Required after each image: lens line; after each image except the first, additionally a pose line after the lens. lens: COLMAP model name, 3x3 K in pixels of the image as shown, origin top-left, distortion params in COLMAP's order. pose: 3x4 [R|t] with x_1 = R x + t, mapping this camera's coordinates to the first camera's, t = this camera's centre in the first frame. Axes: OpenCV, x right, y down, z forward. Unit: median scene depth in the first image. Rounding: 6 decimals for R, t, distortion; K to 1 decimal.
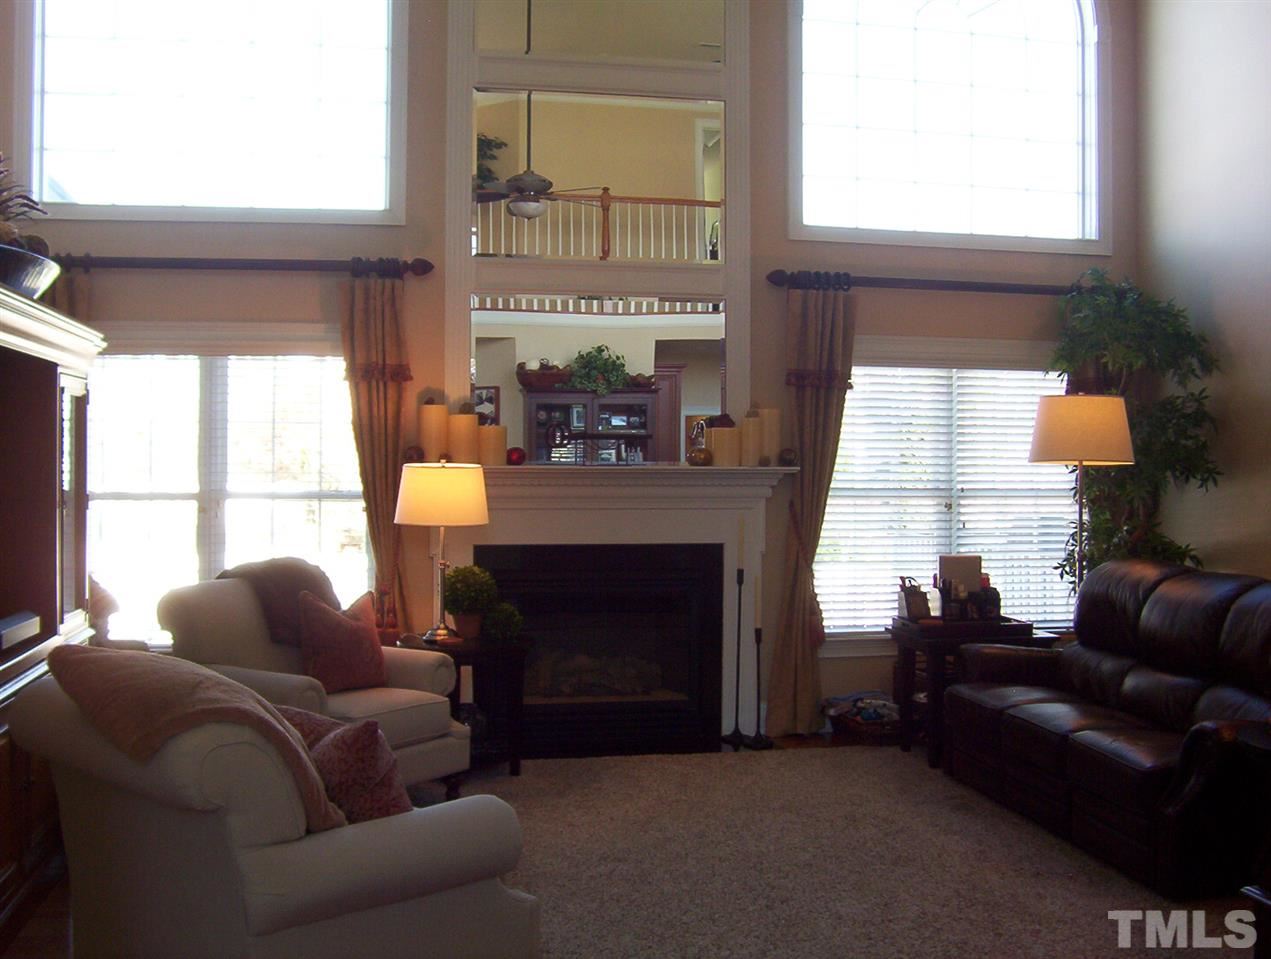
lens RADIAL K [[1388.0, 0, 628.3], [0, 1388.0, 480.3], [0, 0, 1]] dist [-0.168259, 0.194516]
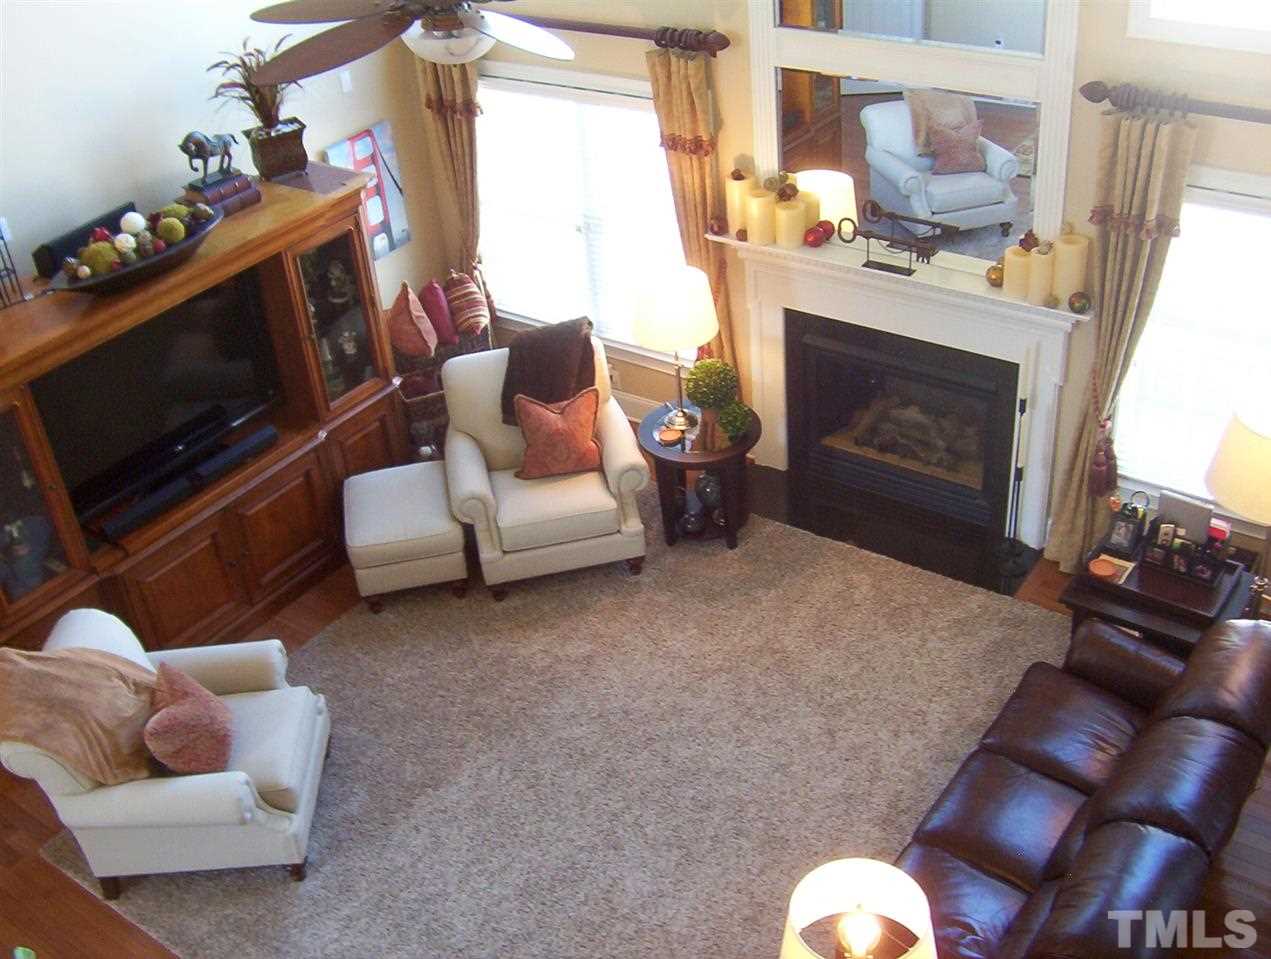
lens RADIAL K [[1388.0, 0, 628.3], [0, 1388.0, 480.3], [0, 0, 1]] dist [-0.168259, 0.194516]
pose [[0.690457, 0.347669, -0.634346, 0.493345], [0.068286, 0.841686, 0.535632, -0.393383], [0.720143, -0.413148, 0.557407, 0.283026]]
